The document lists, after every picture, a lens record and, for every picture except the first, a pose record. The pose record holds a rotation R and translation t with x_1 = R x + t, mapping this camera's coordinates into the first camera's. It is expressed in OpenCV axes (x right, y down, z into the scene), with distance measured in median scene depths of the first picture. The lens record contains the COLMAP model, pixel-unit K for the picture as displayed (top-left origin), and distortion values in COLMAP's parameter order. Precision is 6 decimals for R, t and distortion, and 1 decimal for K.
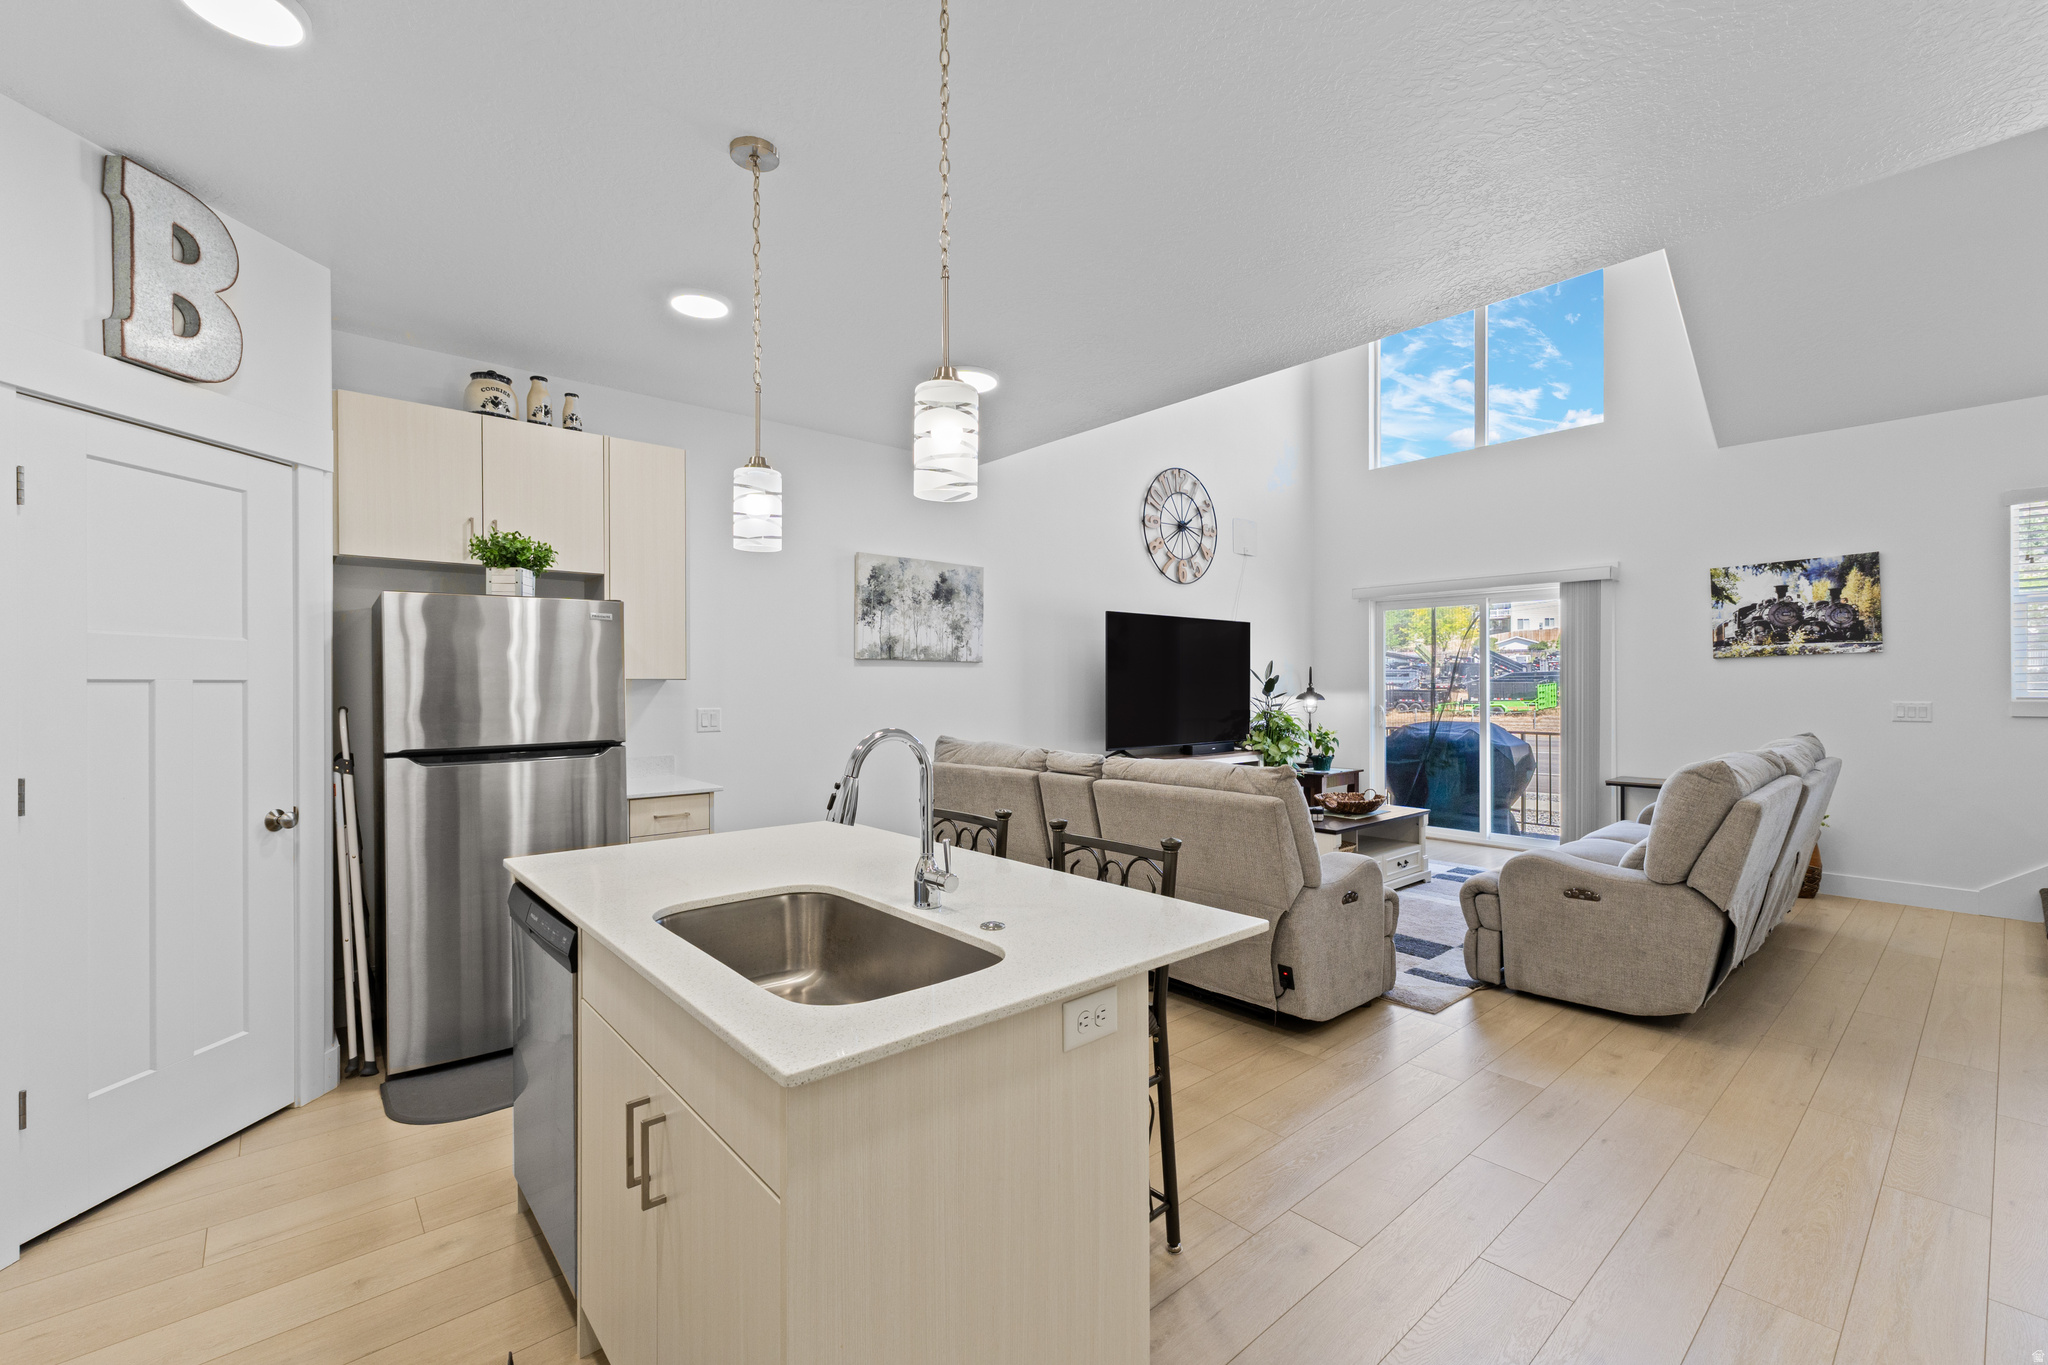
lens RADIAL K [[865.6, 0, 1024.0], [0, 865.6, 682.5], [0, 0, 1]] dist [-0.001038, -0.000232]
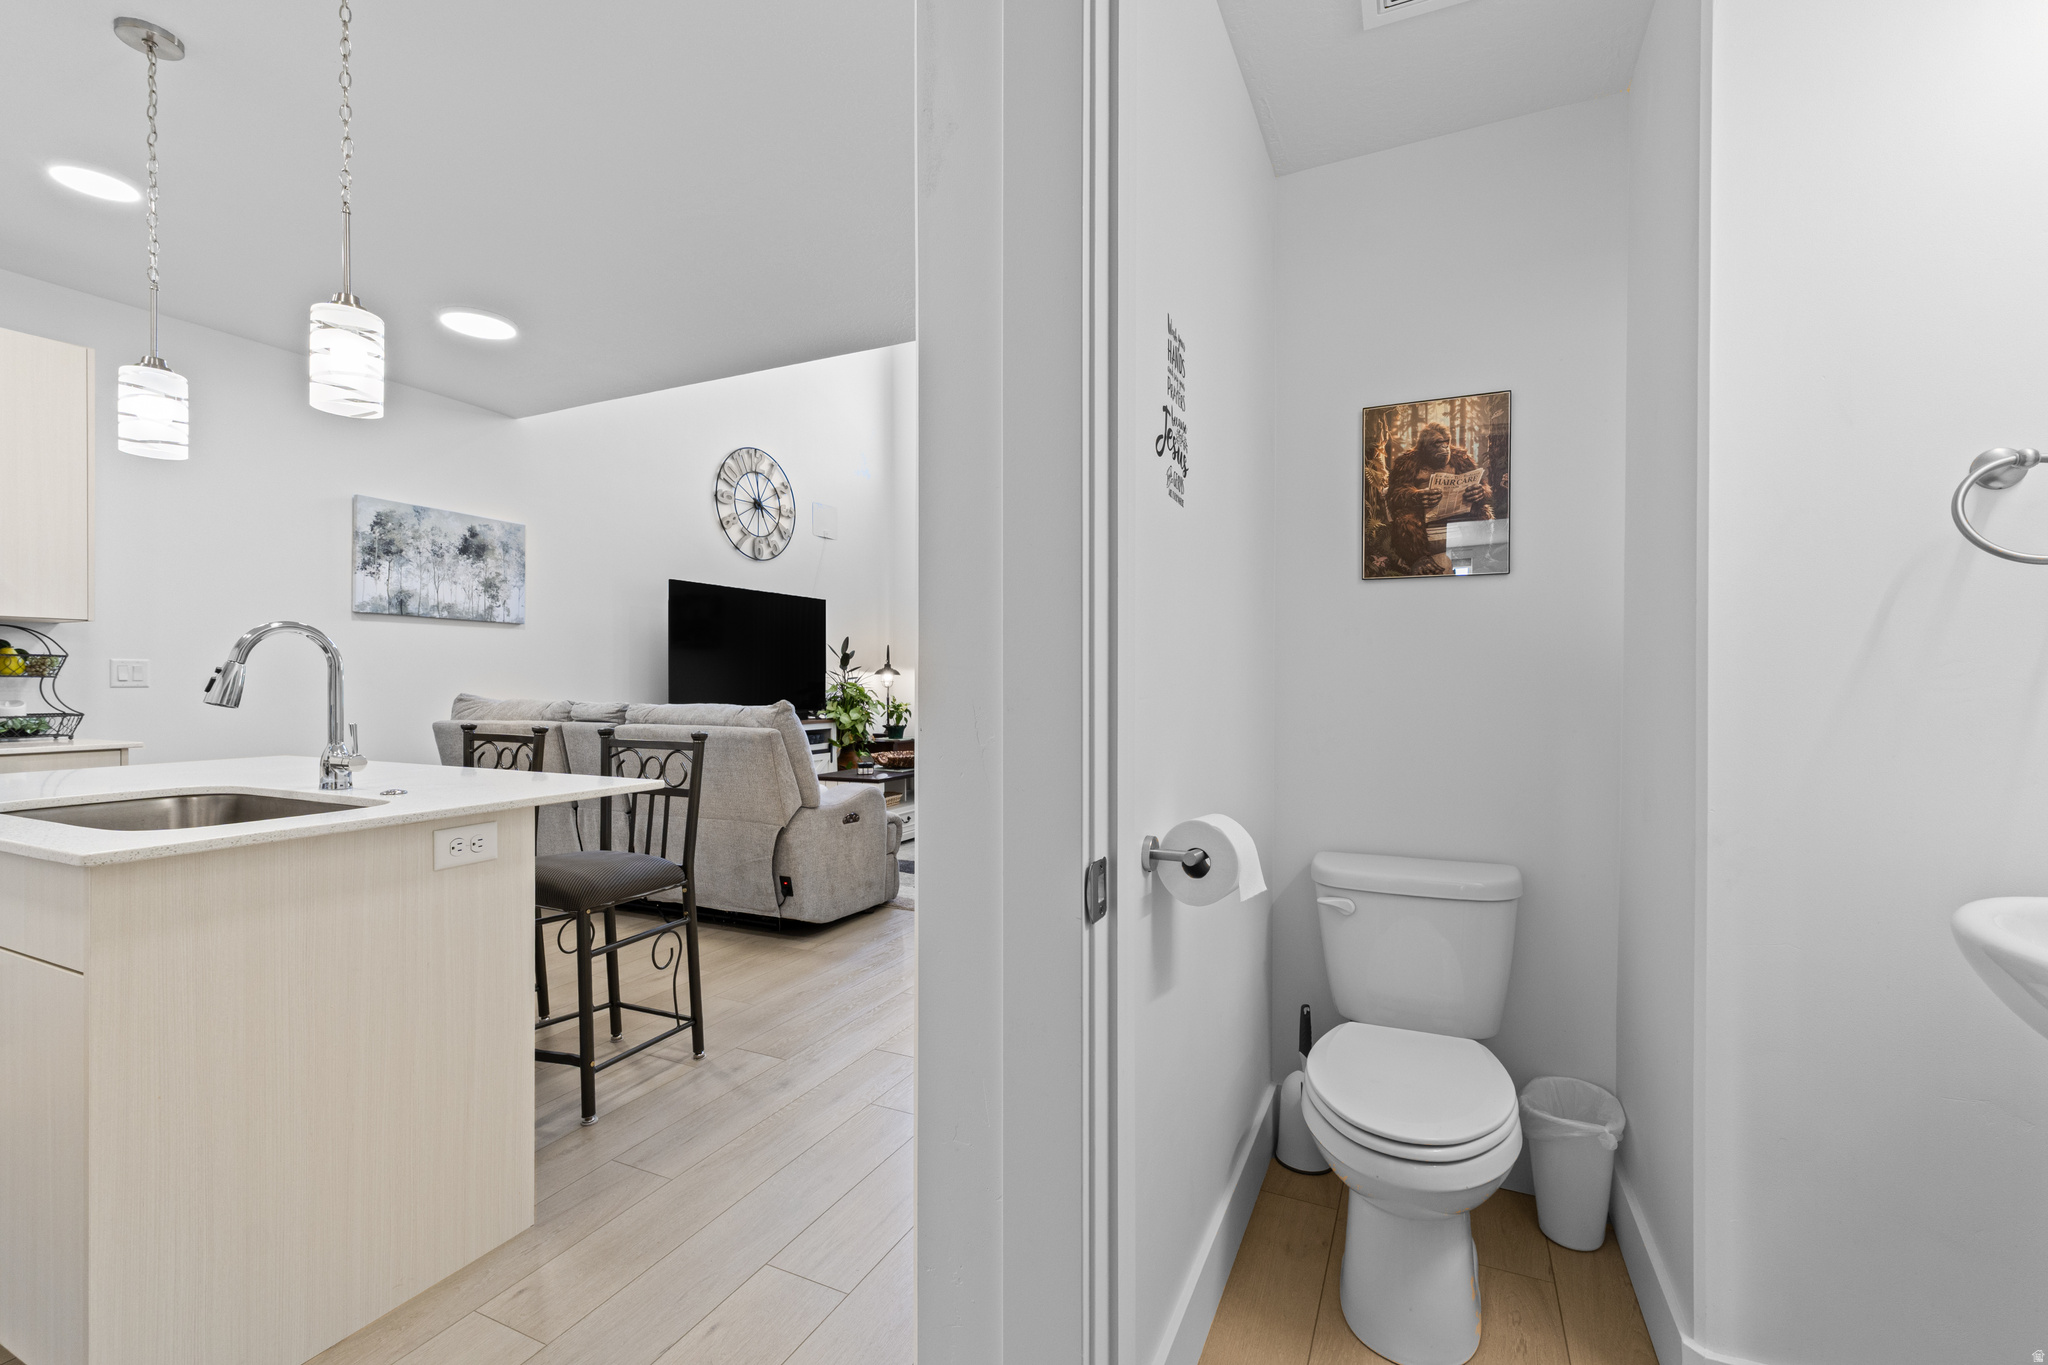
lens RADIAL K [[869.0, 0, 1024.0], [0, 869.0, 682.5], [0, 0, 1]] dist [0.026421, -0.010240]
pose [[0.918381, 0.002291, 0.395690, 0.080590], [-0.003329, 0.999993, 0.001935, 0.039416], [-0.395683, -0.003094, 0.918382, -0.117736]]
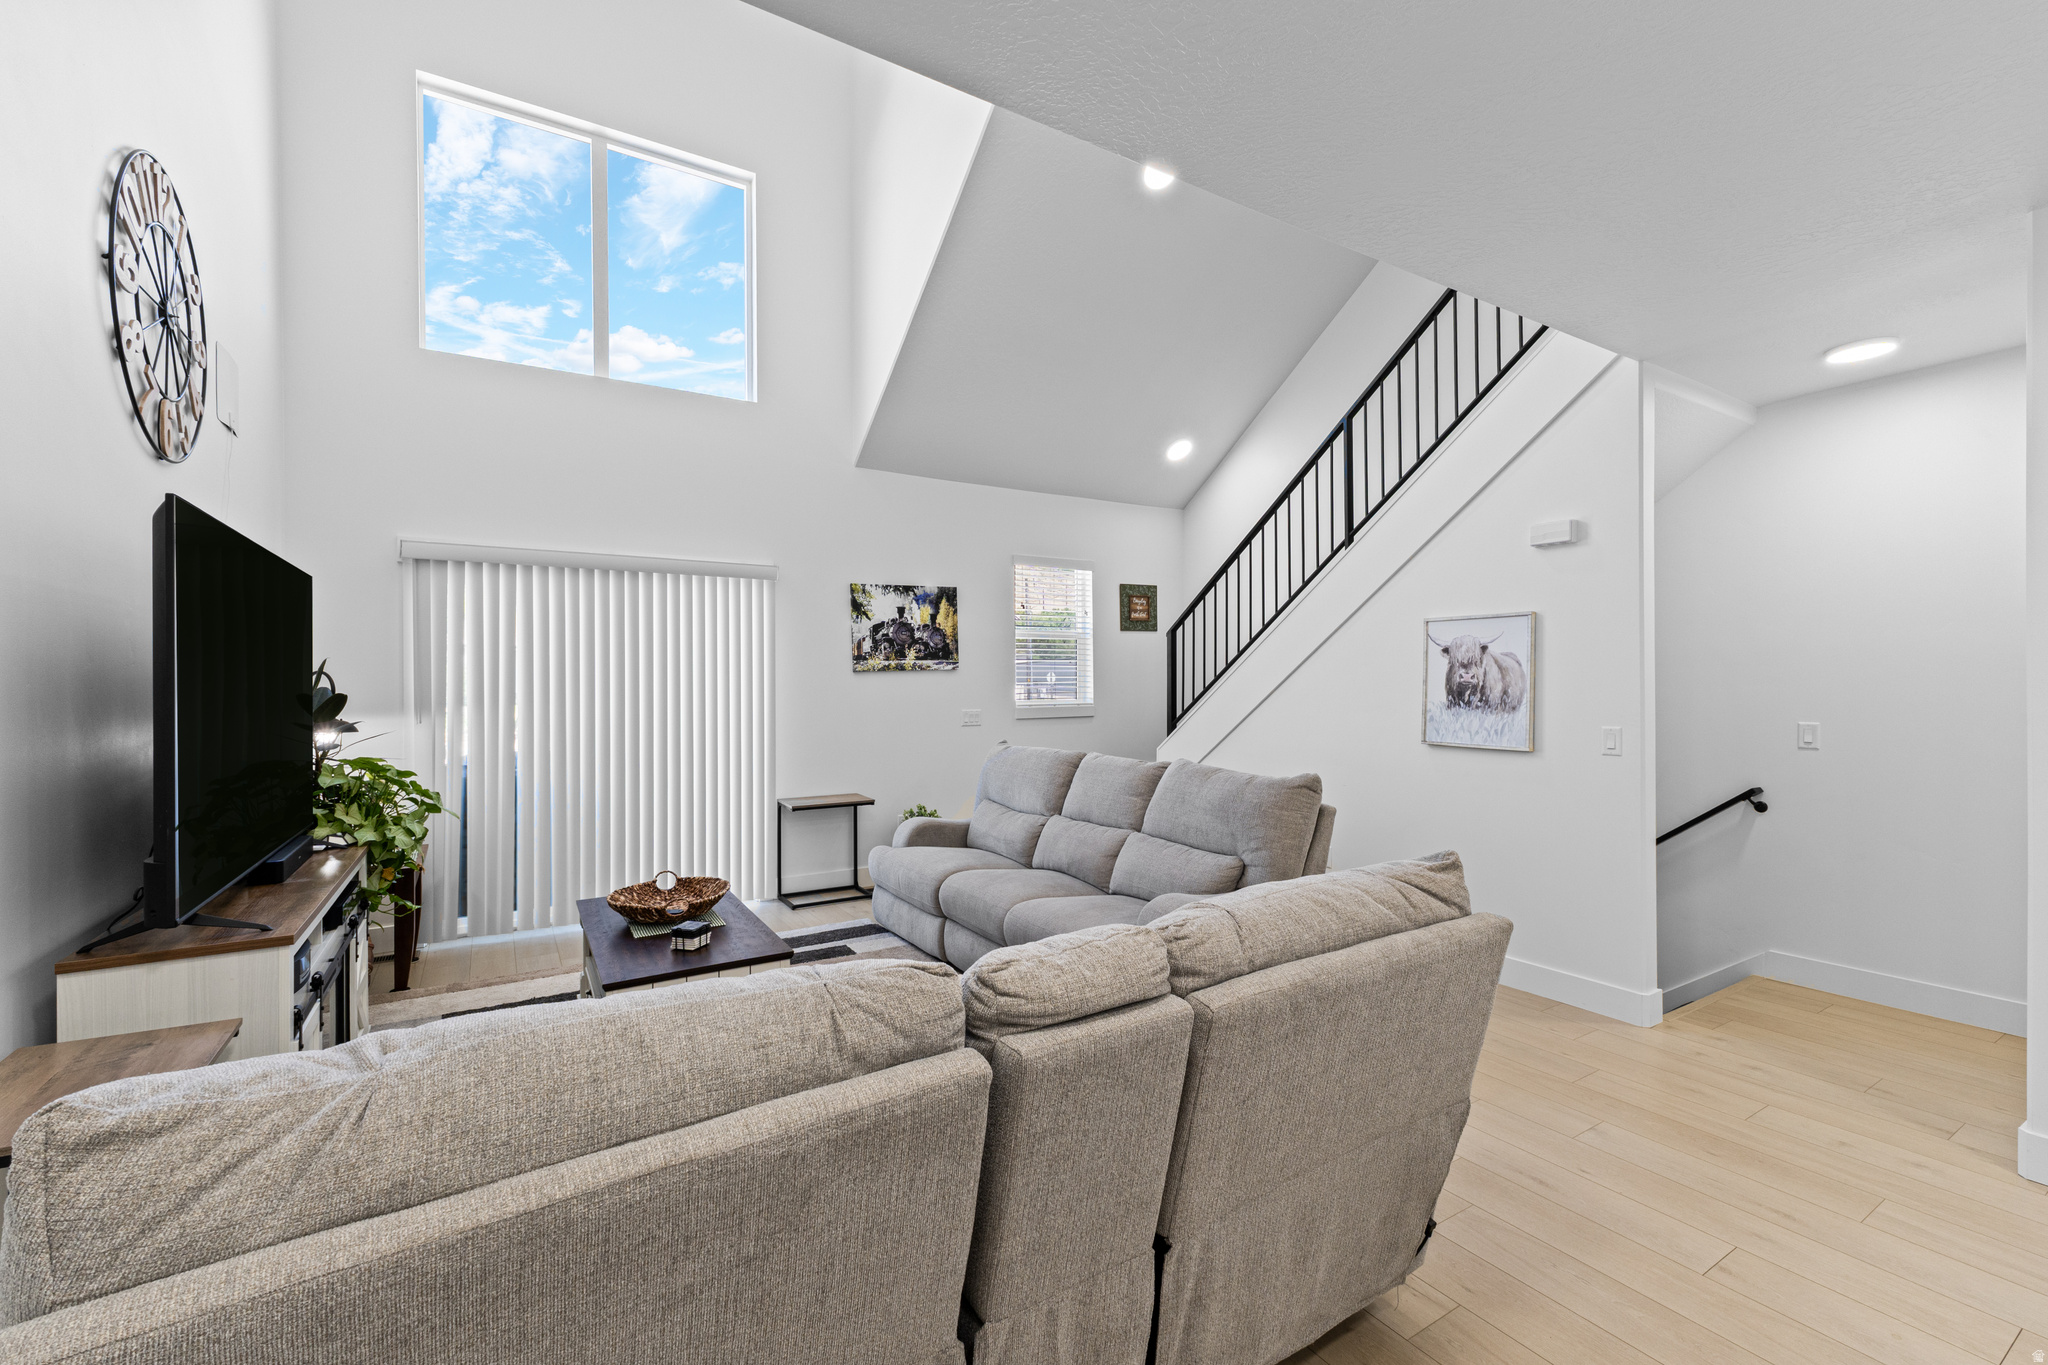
lens RADIAL K [[872.4, 0, 1024.0], [0, 872.4, 682.5], [0, 0, 1]] dist [0.002613, 0.000232]
pose [[0.165962, 0.005352, 0.986118, -0.208704], [0.002129, 0.999981, -0.005786, -0.010039], [-0.986130, 0.003060, 0.165947, 0.718059]]
